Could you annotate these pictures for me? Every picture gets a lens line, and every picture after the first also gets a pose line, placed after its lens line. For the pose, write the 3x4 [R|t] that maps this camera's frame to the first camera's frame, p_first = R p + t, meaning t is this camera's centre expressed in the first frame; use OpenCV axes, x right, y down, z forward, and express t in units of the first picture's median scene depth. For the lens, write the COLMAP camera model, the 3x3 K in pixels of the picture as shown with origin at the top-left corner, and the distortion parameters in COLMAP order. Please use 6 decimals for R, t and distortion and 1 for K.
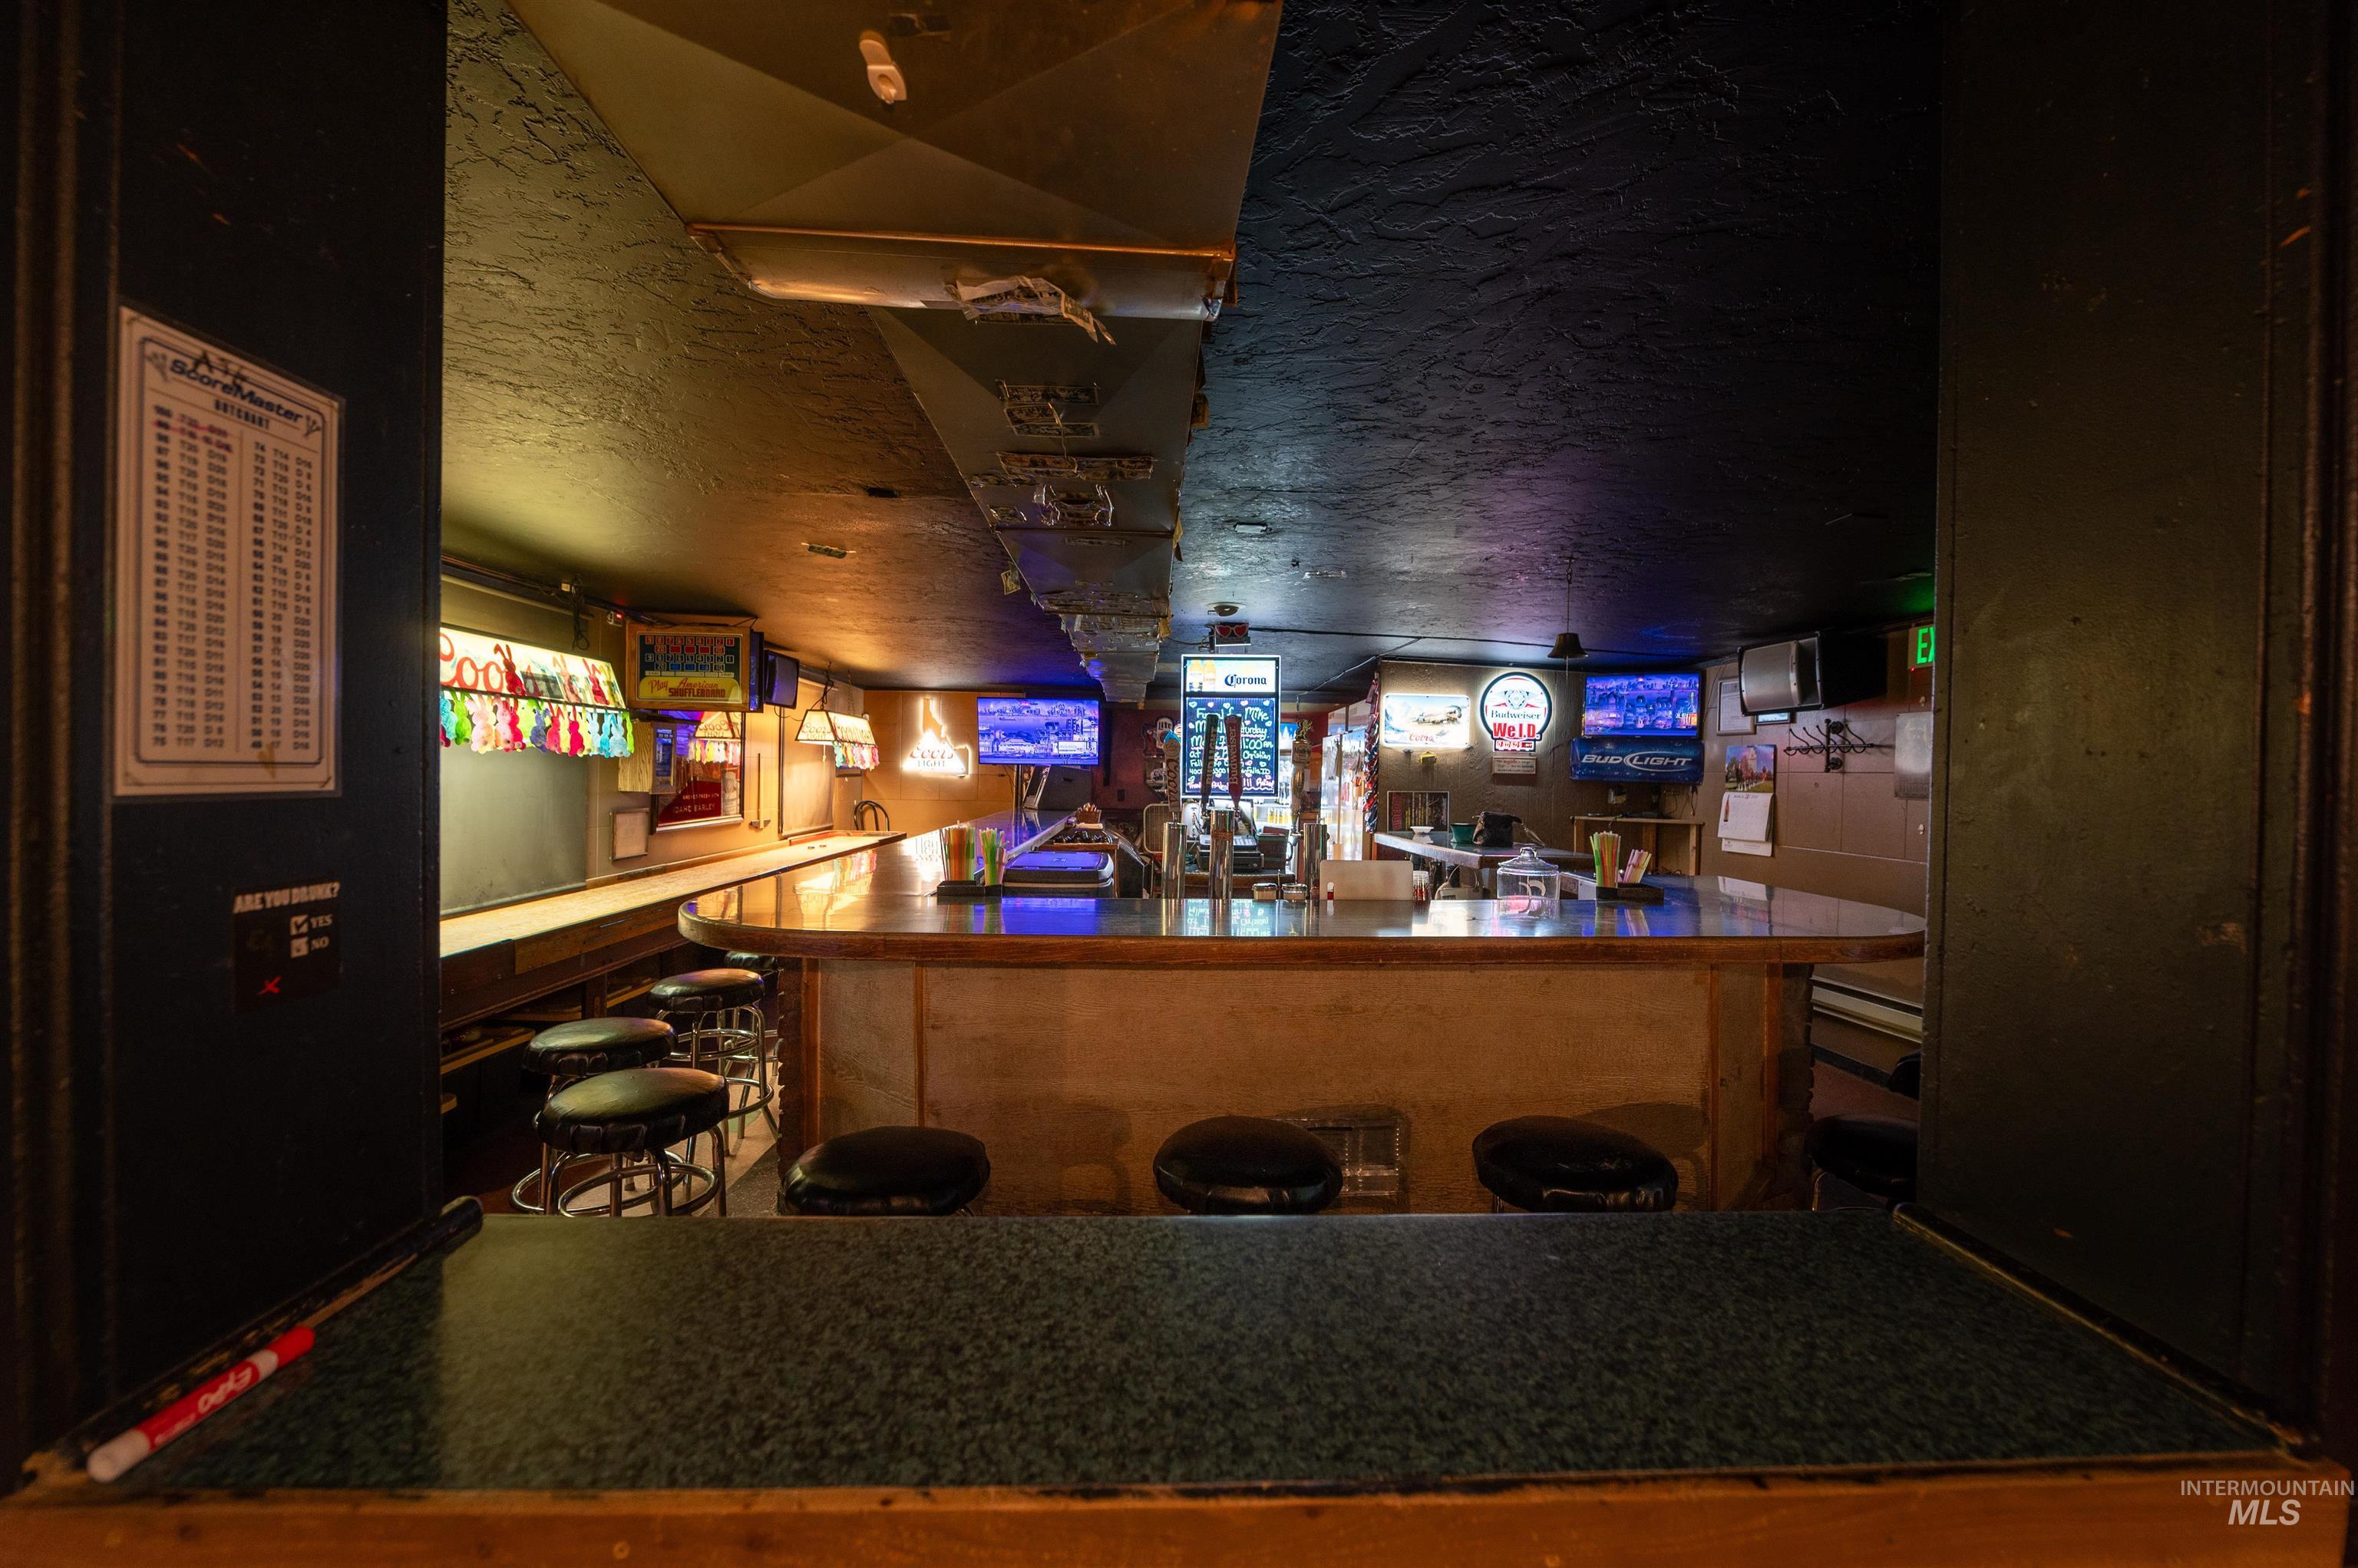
lens RADIAL K [[944.1, 0, 1186.8], [0, 944.1, 784.4], [0, 0, 1]] dist [-0.006705, 0.000001]
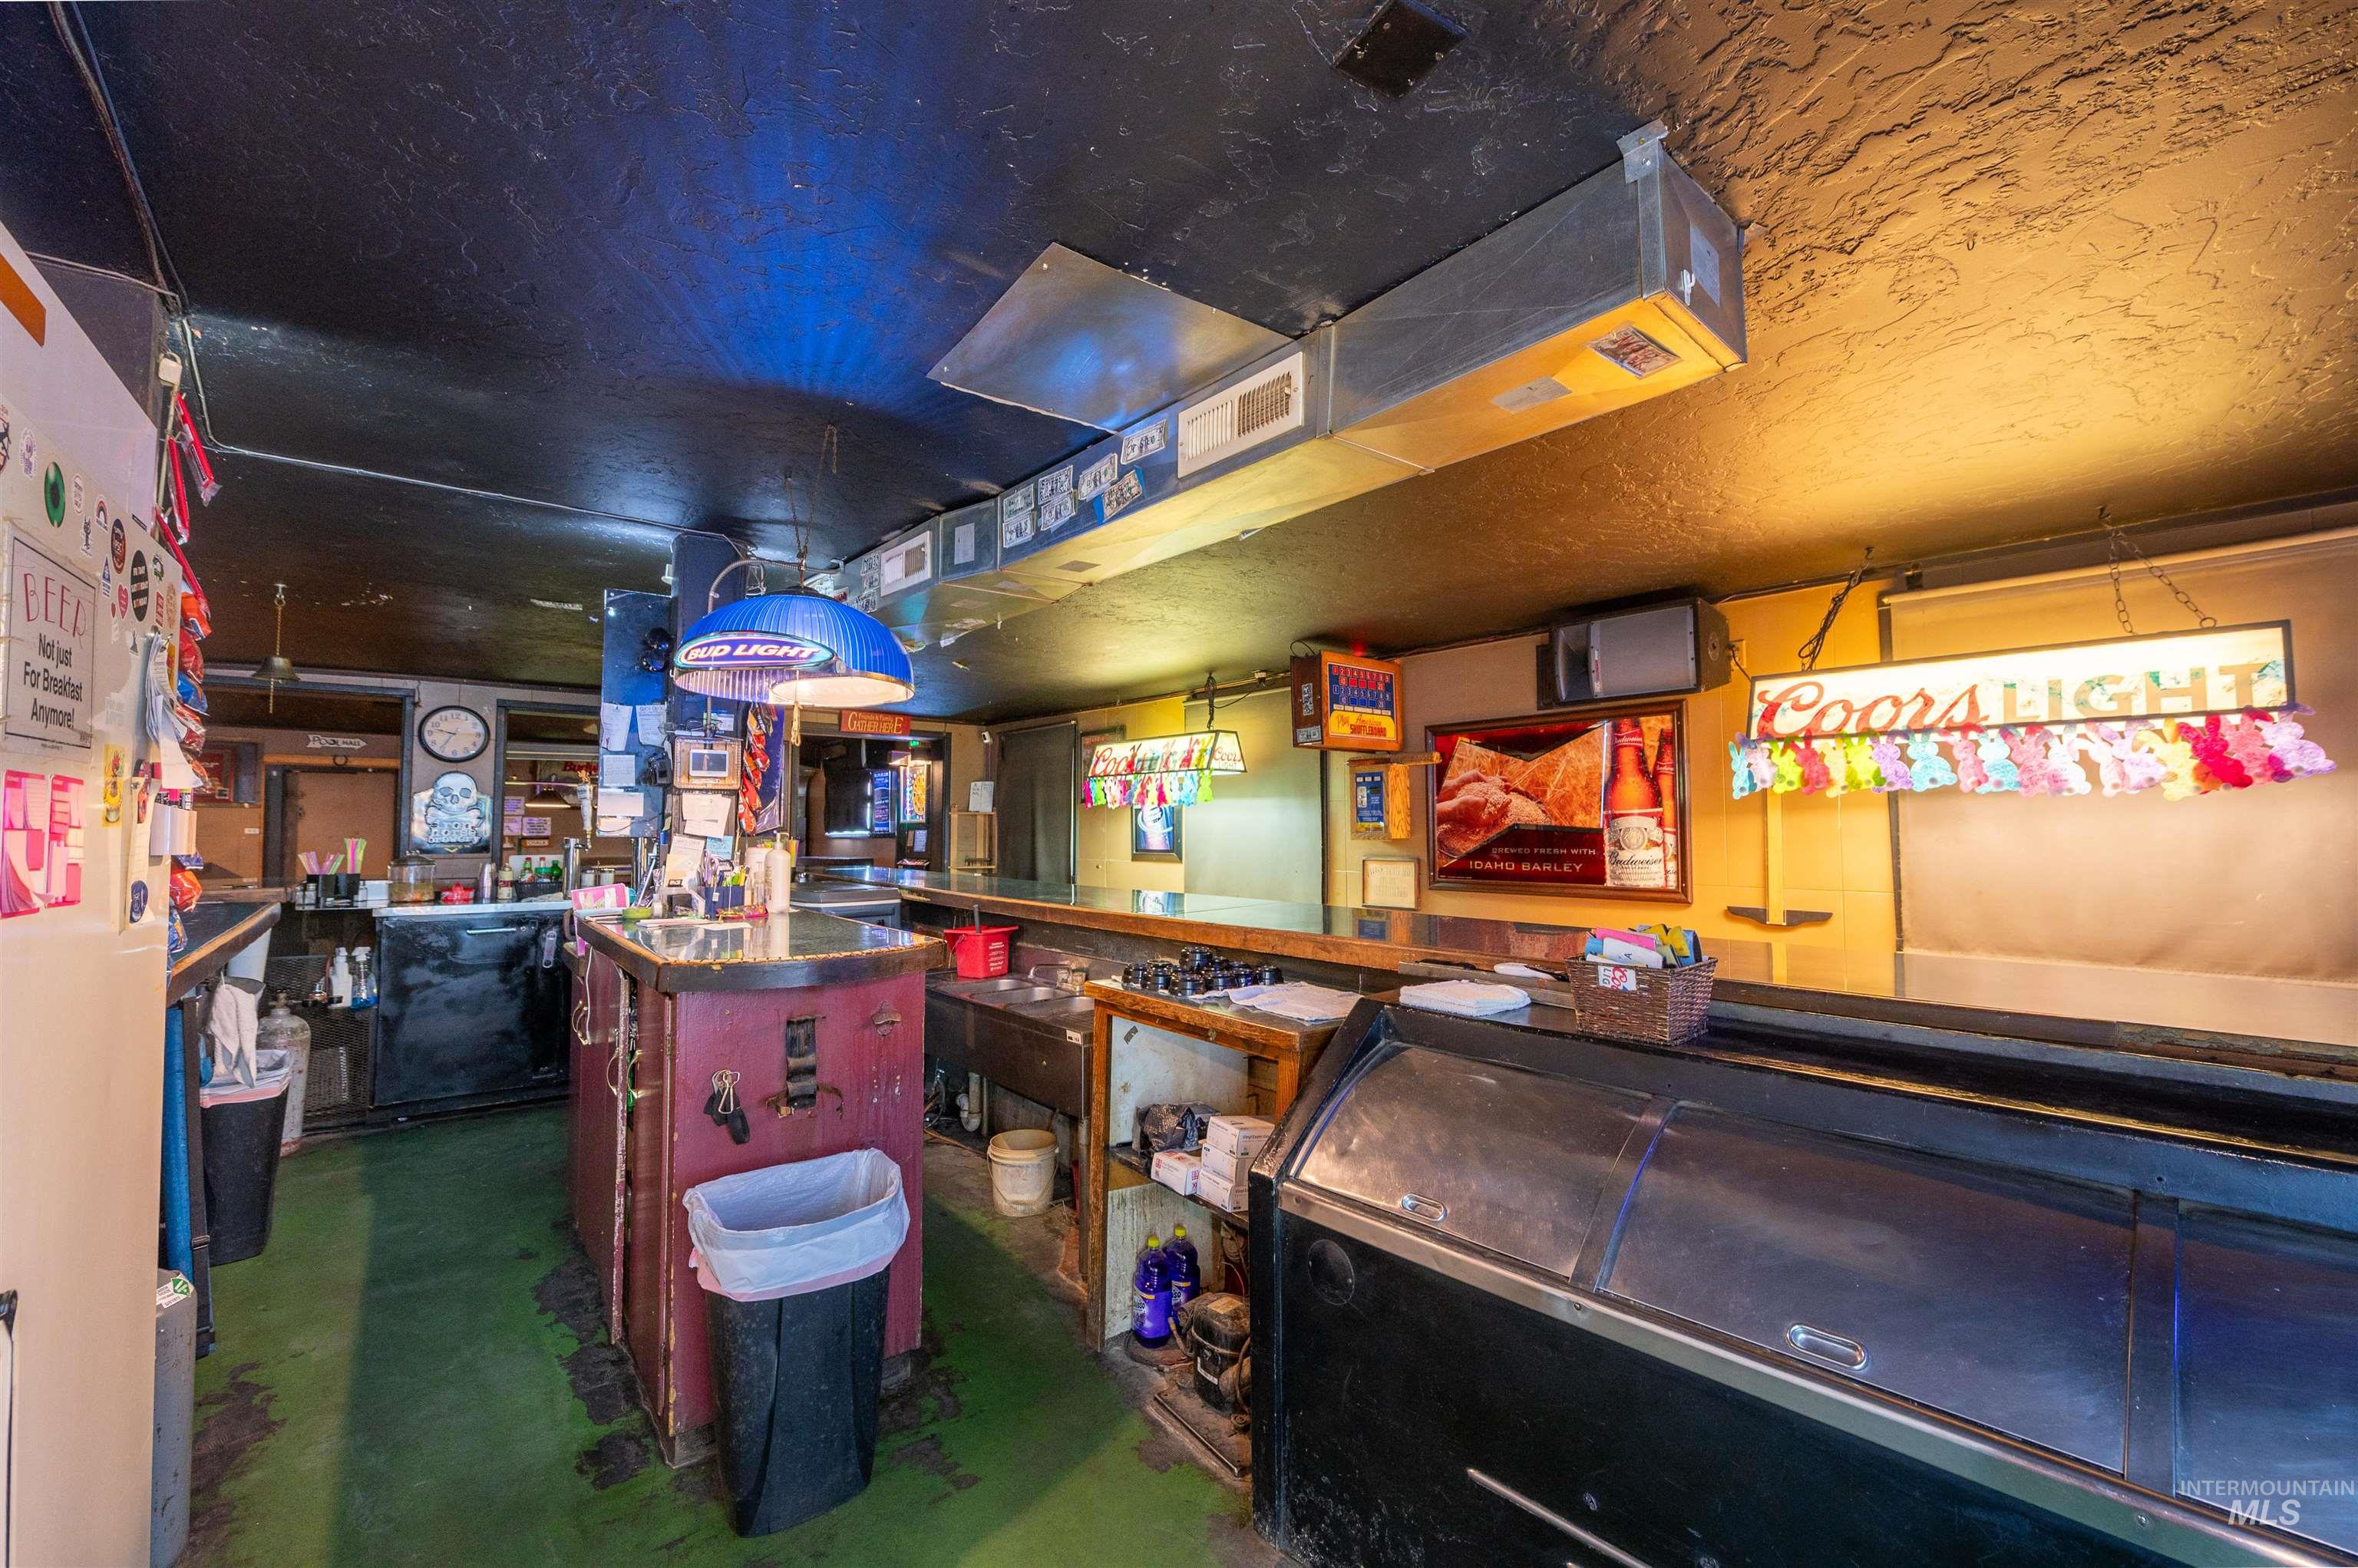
lens RADIAL K [[933.9, 0, 1189.0], [0, 933.9, 789.5], [0, 0, 1]] dist [-0.009170, -0.000397]
pose [[-0.791467, -0.043672, -0.609650, 0.157064], [-0.022514, 0.998850, -0.042324, 0.001974], [0.610797, -0.019772, -0.791540, 1.657803]]
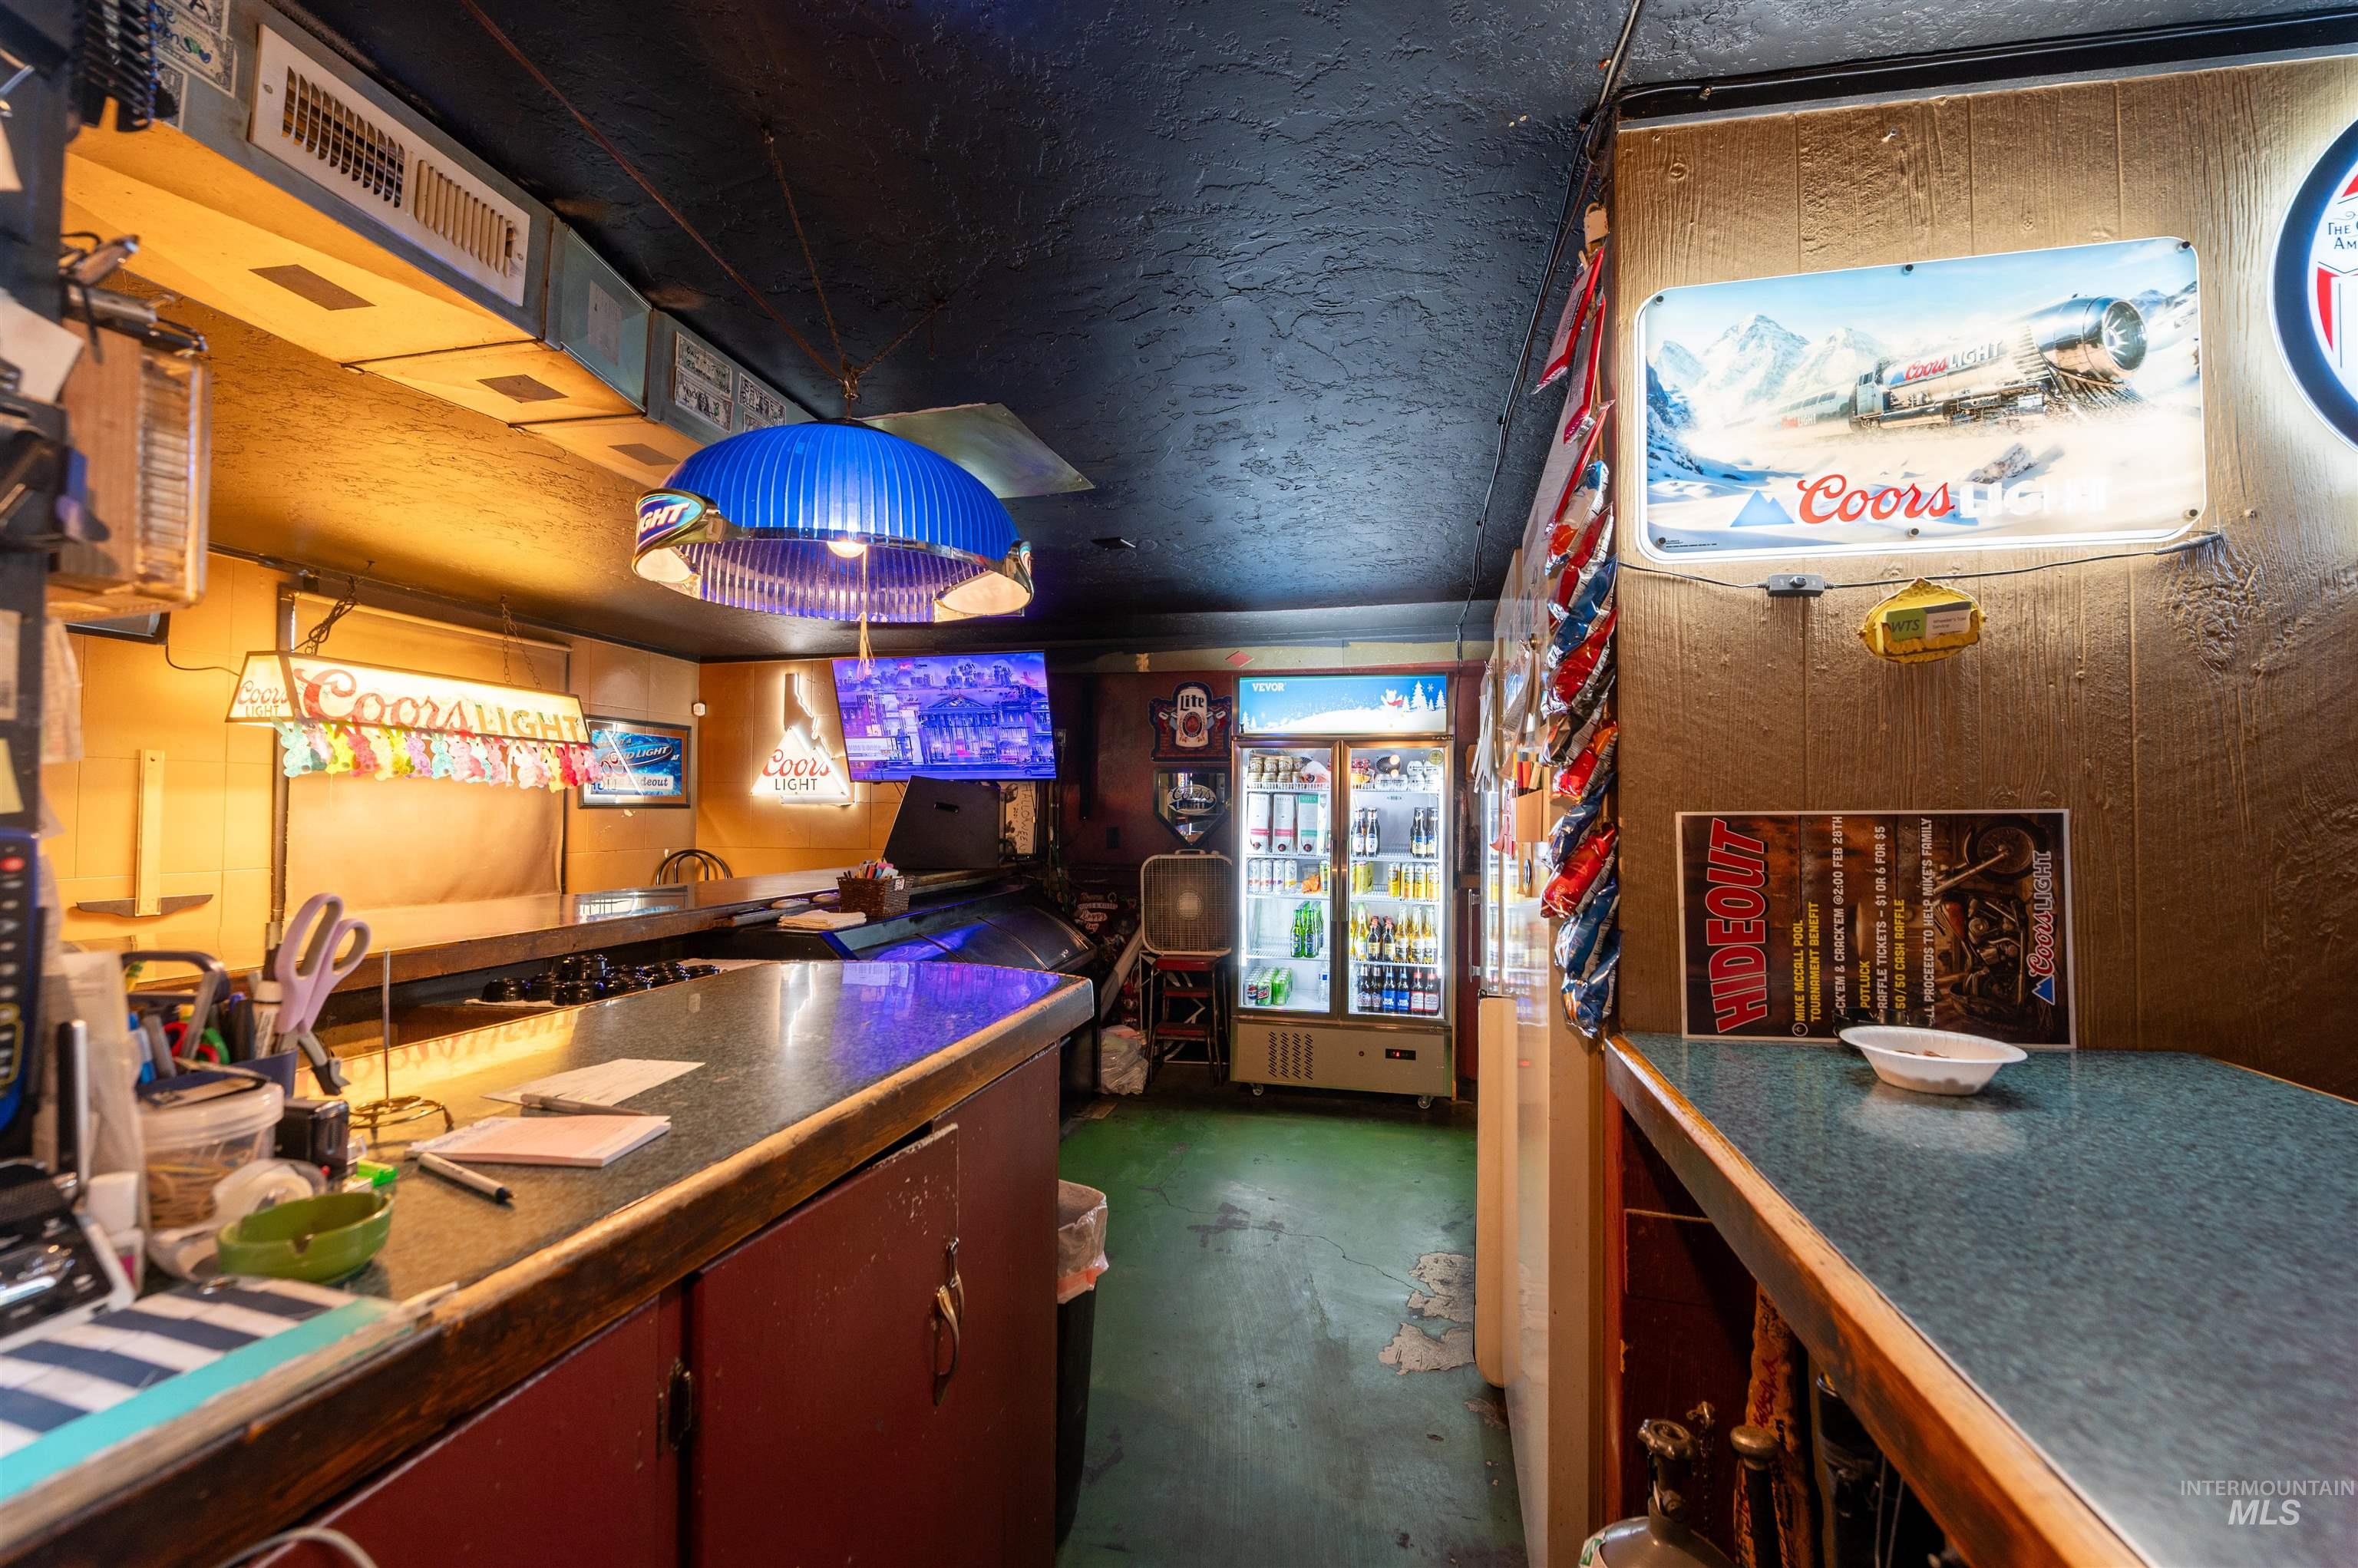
lens RADIAL K [[933.9, 0, 1189.0], [0, 933.9, 789.5], [0, 0, 1]] dist [-0.009170, -0.000397]
pose [[0.964133, -0.019535, -0.264701, 0.204724], [0.009009, 0.999122, -0.040923, 0.011385], [0.265268, 0.037070, 0.963462, 0.965865]]
